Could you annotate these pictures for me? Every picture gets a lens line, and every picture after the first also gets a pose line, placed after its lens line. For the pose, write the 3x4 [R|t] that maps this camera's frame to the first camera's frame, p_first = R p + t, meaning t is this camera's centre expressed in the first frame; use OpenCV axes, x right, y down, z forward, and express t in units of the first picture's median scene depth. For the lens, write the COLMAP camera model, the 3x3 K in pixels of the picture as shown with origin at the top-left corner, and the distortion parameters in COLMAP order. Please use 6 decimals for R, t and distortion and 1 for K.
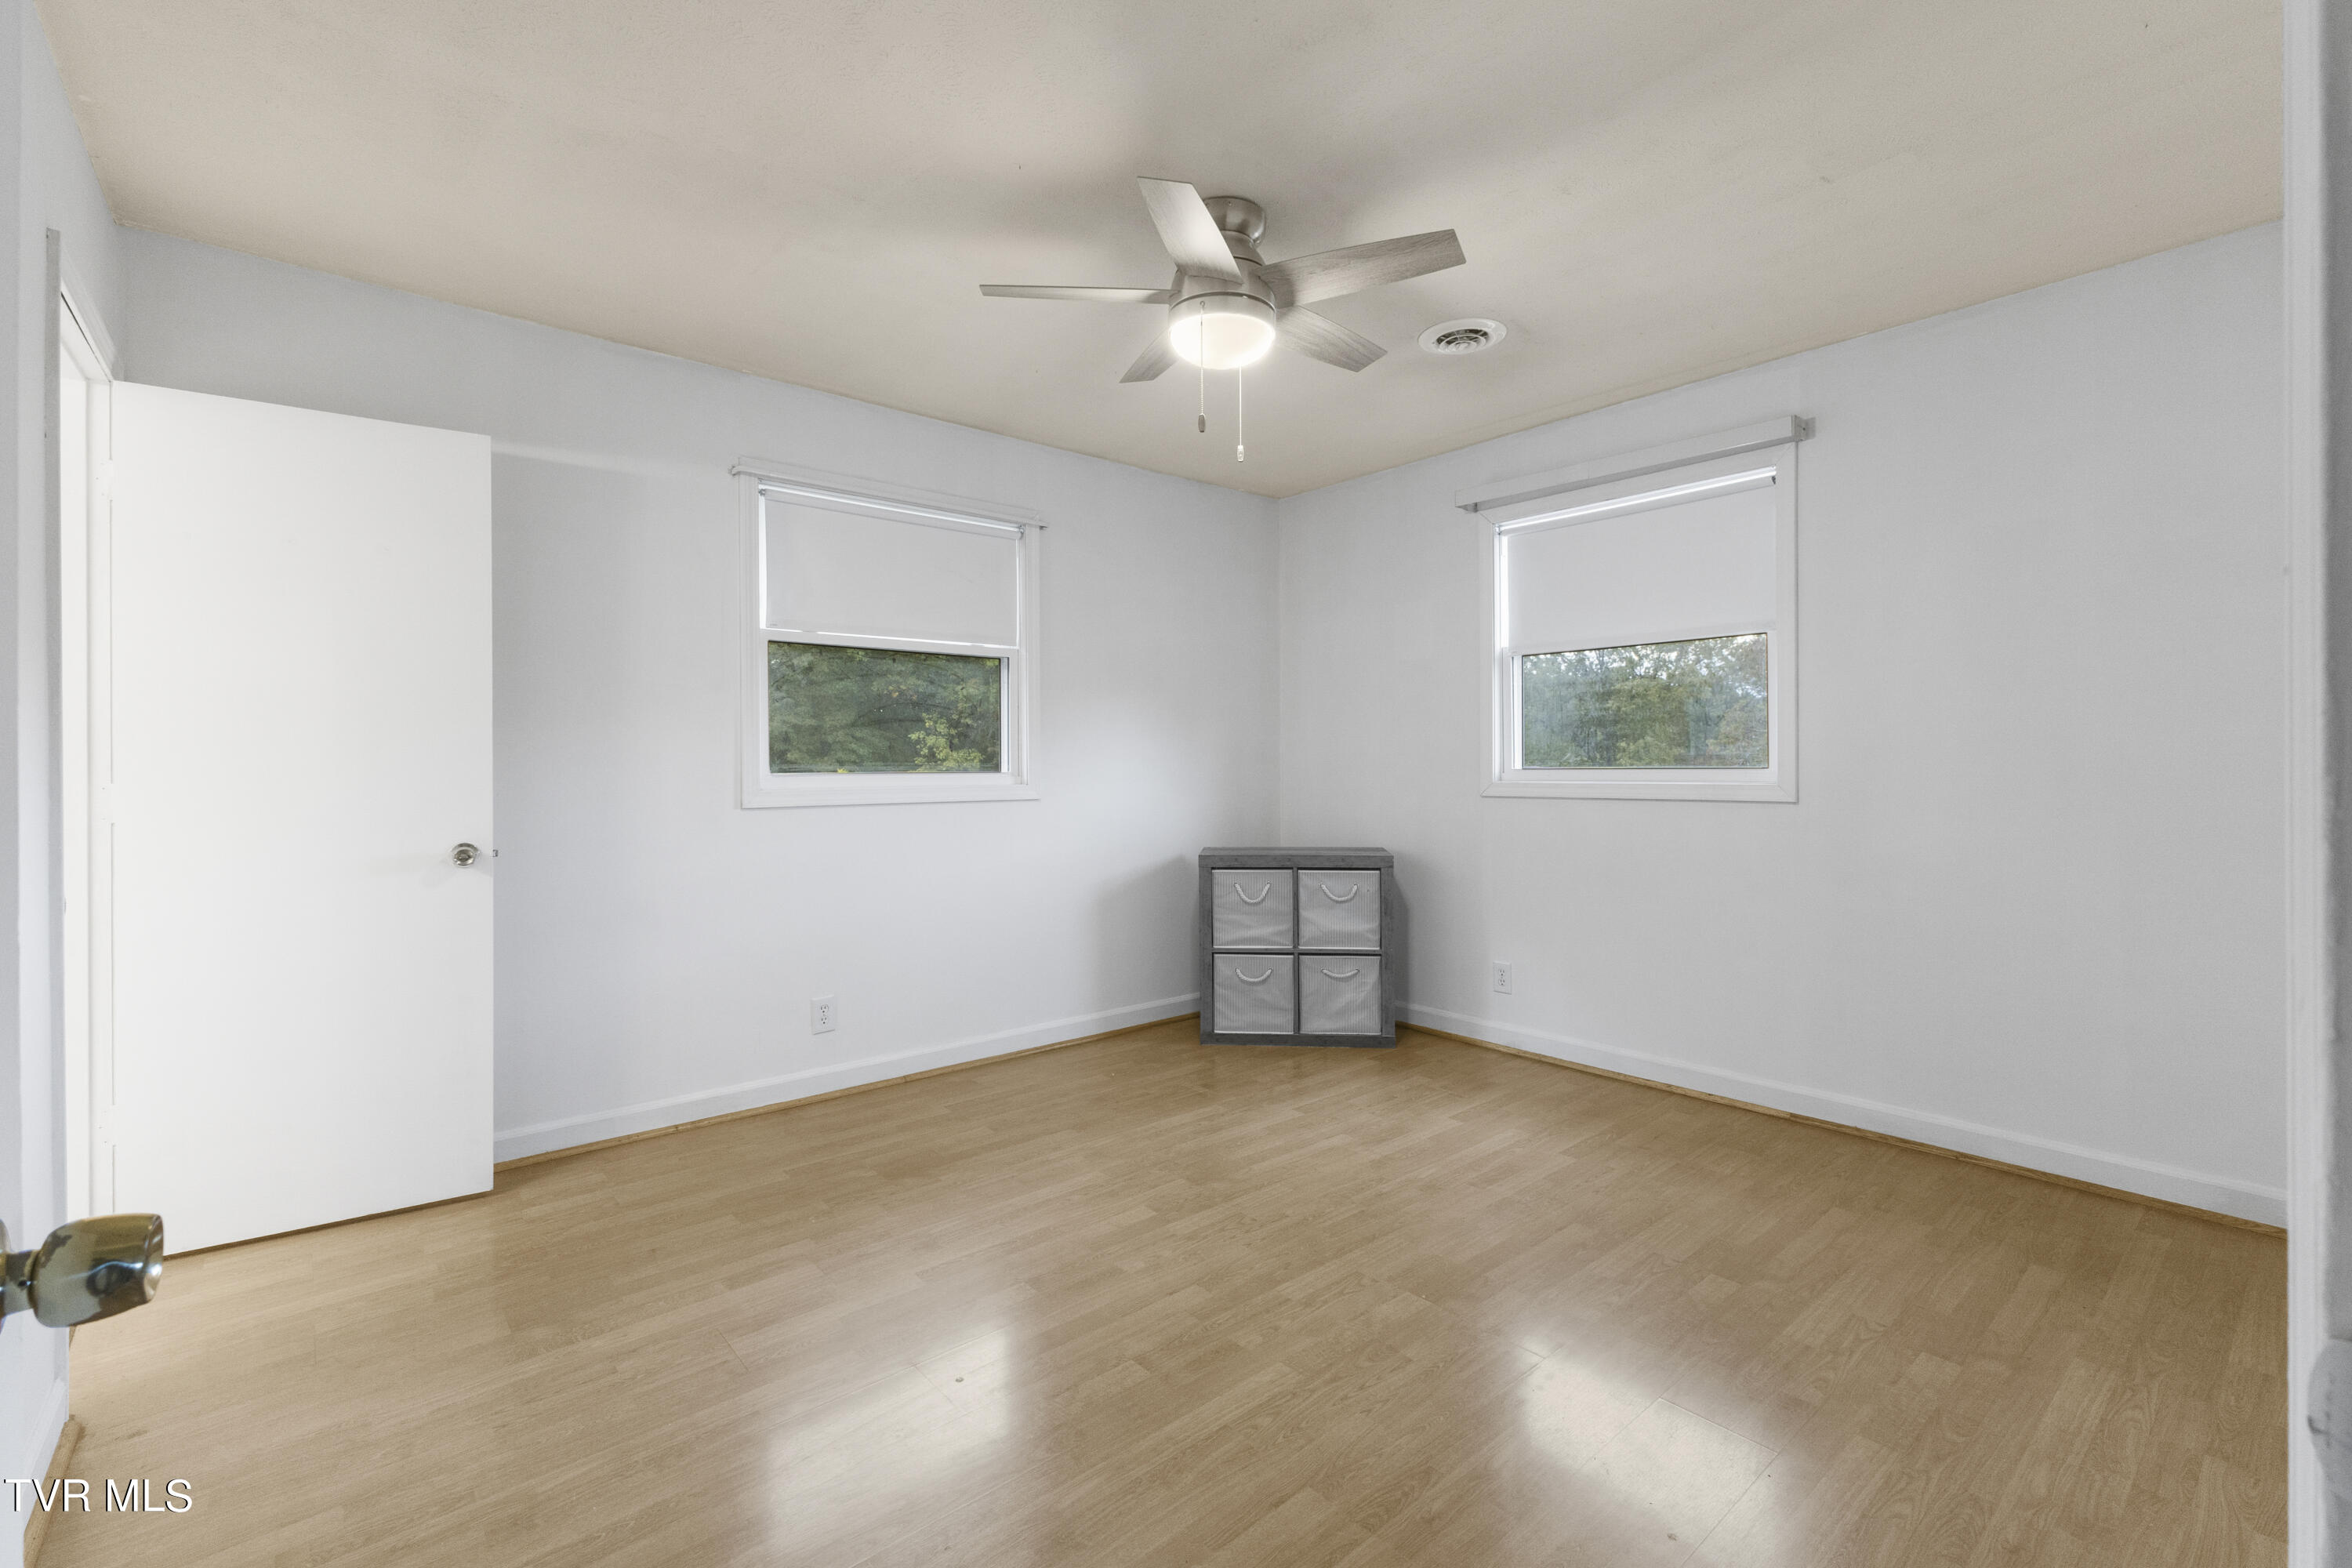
lens RADIAL K [[1029.2, 0, 1176.0], [0, 1029.2, 773.4], [0, 0, 1]] dist [0.011423, -0.000507]
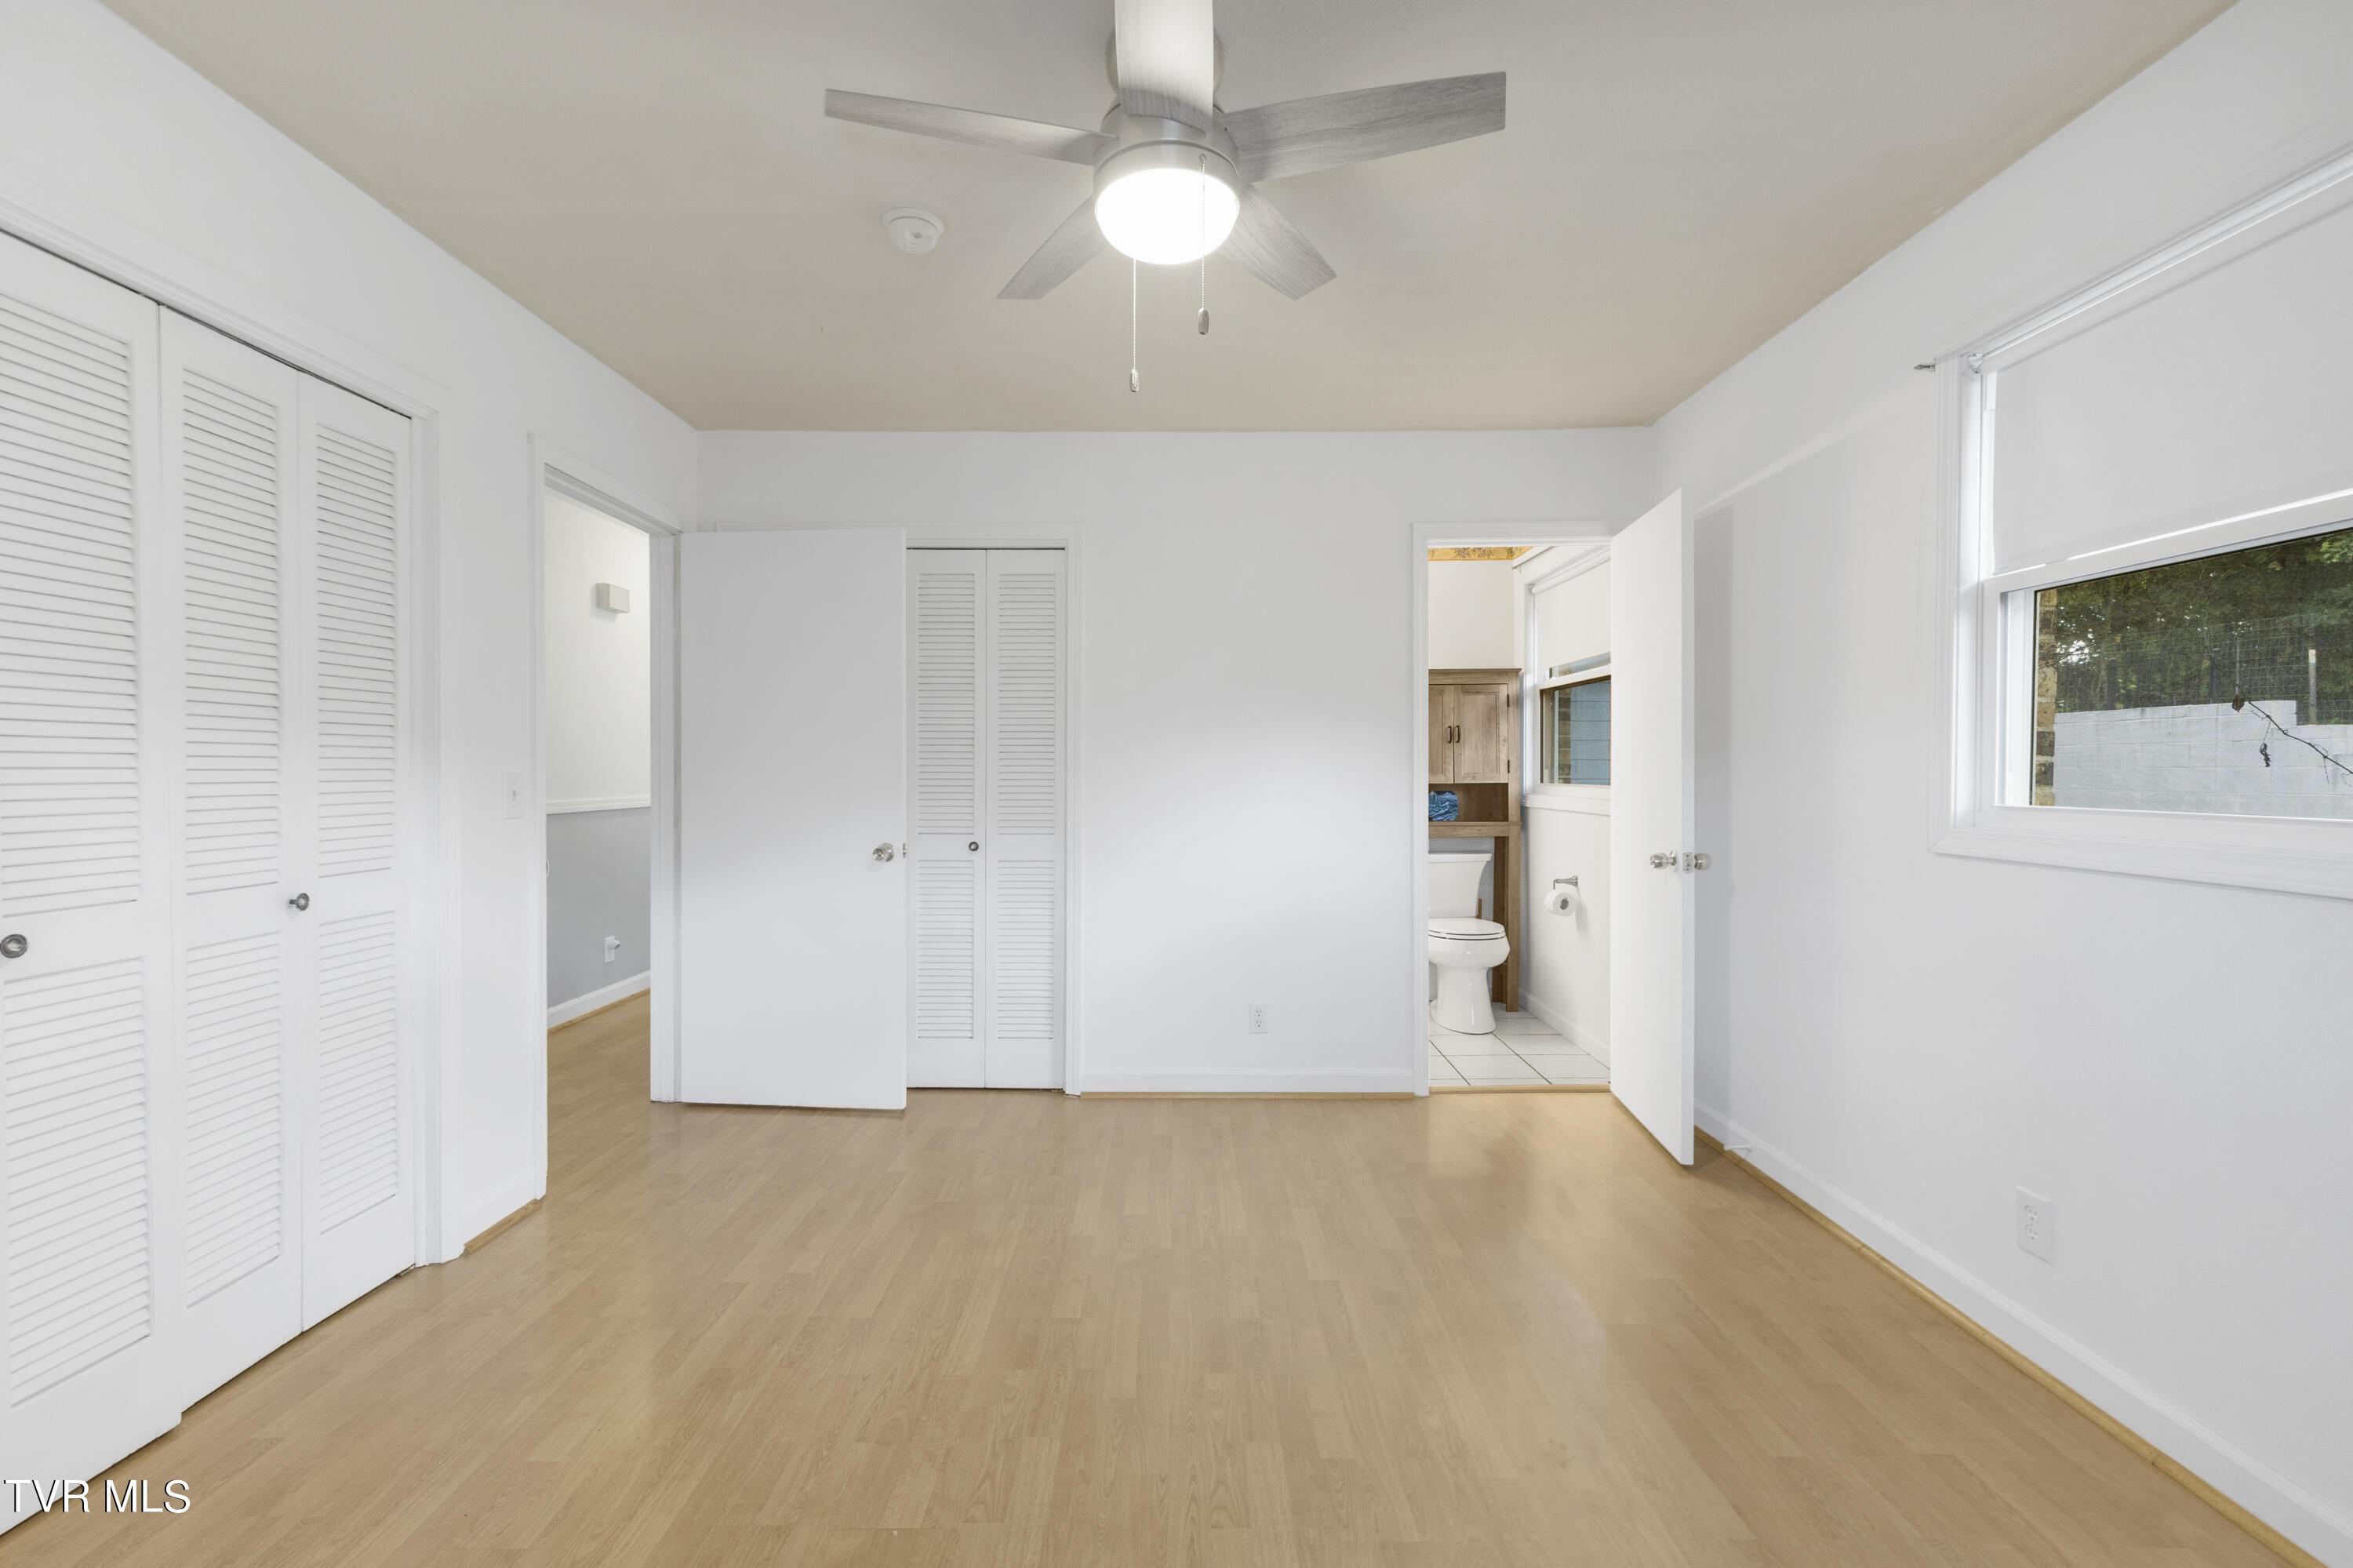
lens RADIAL K [[1008.9, 0, 1166.9], [0, 1008.9, 772.4], [0, 0, 1]] dist [0.014020, -0.000003]
pose [[-0.655722, 0.006056, -0.754978, 0.434357], [-0.005711, 0.999899, 0.012981, -0.024938], [0.754981, 0.012823, -0.655622, 1.071624]]
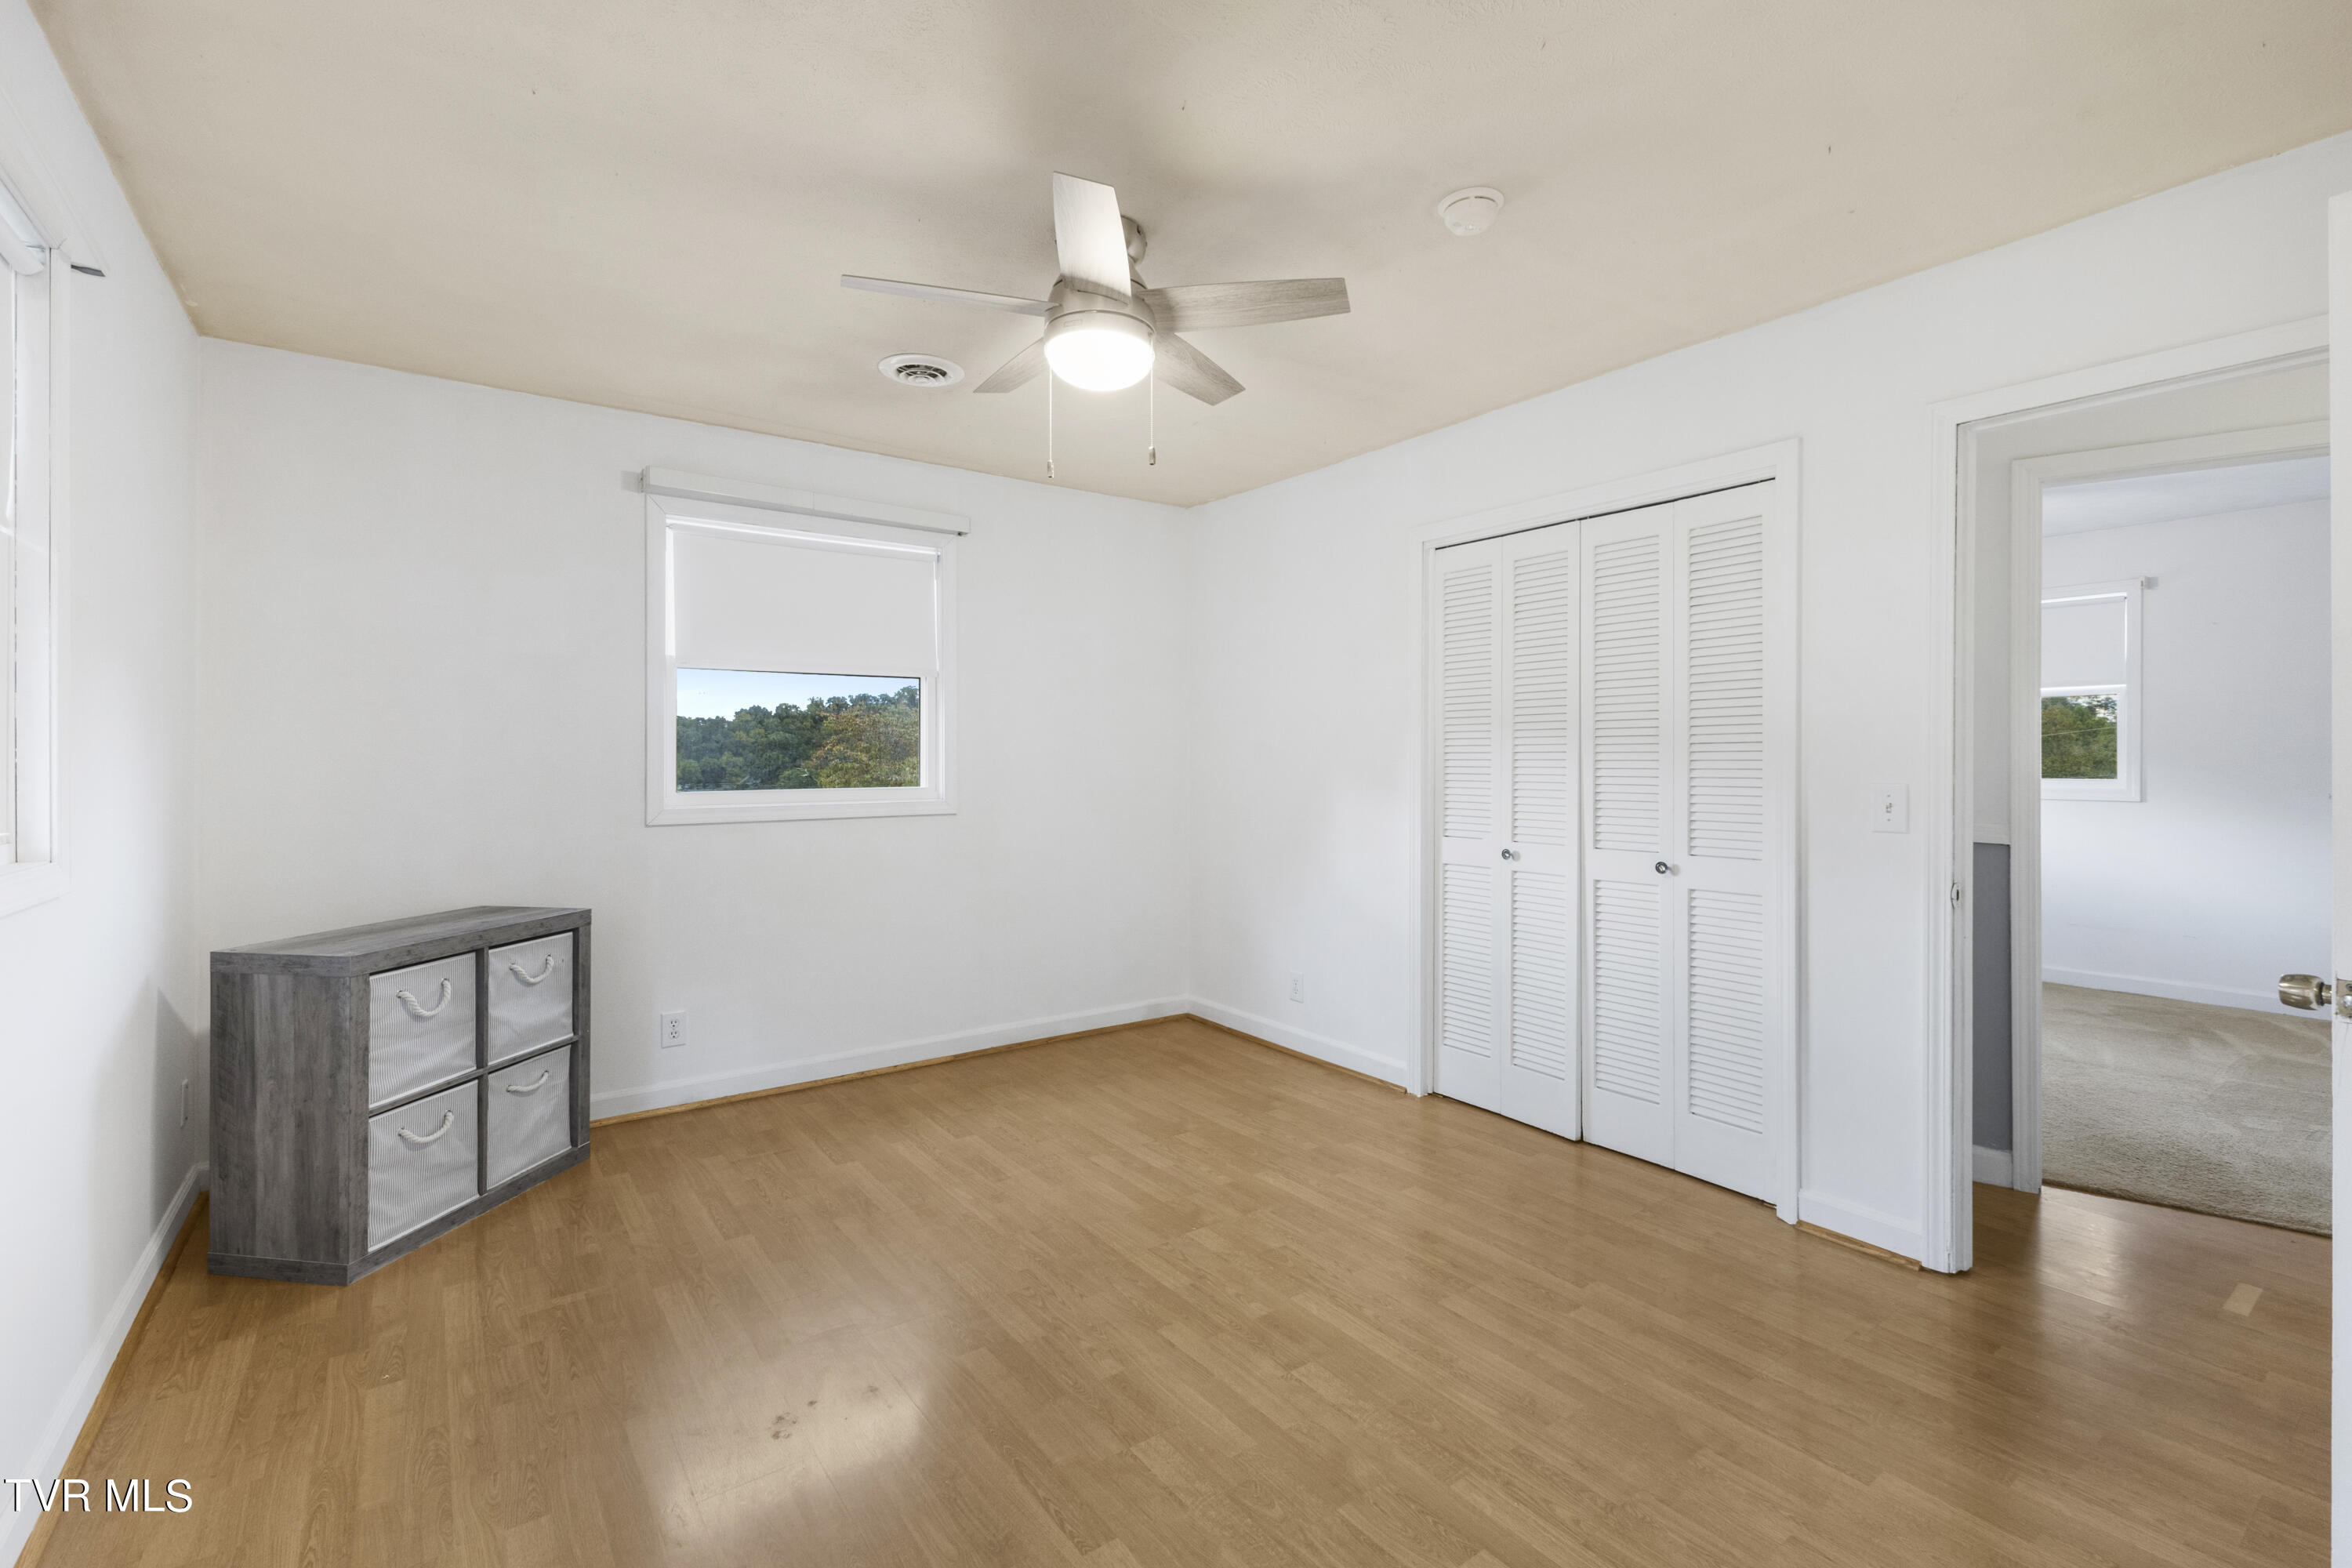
lens RADIAL K [[1029.2, 0, 1176.0], [0, 1029.2, 773.4], [0, 0, 1]] dist [0.011423, -0.000507]
pose [[0.069929, -0.007768, 0.997522, -0.654341], [0.009175, 0.999932, 0.007143, -0.028802], [-0.997510, 0.008653, 0.069995, 0.621296]]
